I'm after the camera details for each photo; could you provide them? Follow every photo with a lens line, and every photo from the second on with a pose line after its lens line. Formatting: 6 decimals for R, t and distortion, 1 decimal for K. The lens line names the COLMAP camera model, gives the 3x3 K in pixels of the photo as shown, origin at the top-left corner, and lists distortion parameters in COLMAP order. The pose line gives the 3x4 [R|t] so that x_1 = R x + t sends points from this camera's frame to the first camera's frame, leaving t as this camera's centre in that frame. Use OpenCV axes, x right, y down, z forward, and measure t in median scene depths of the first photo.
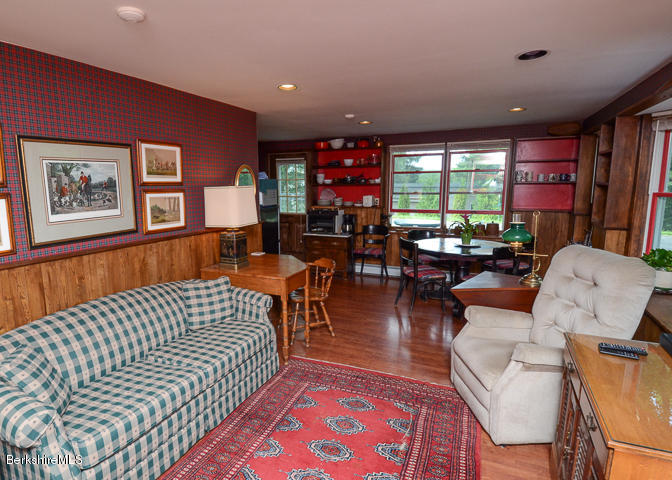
lens RADIAL K [[359.5, 0, 339.8], [0, 359.5, 241.1], [0, 0, 1]] dist [0.000466, -0.017450]
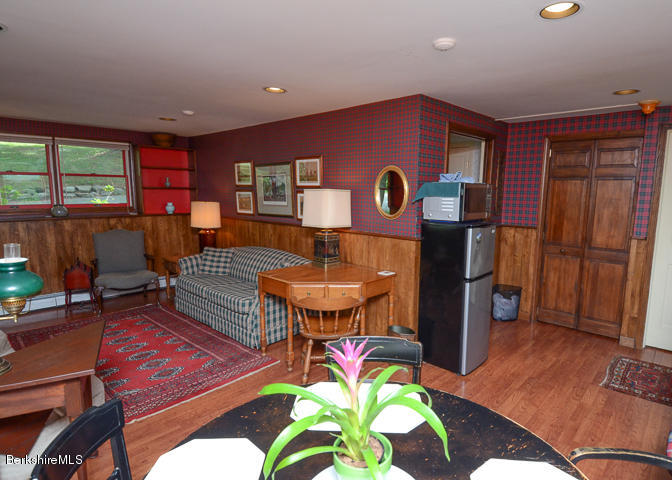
lens RADIAL K [[359.5, 0, 339.8], [0, 359.5, 241.1], [0, 0, 1]] dist [0.000466, -0.017450]
pose [[-0.321504, 0.151542, -0.934703, 0.885167], [-0.151152, 0.966240, 0.208646, -0.298138], [0.934766, 0.208362, -0.287745, 1.746059]]
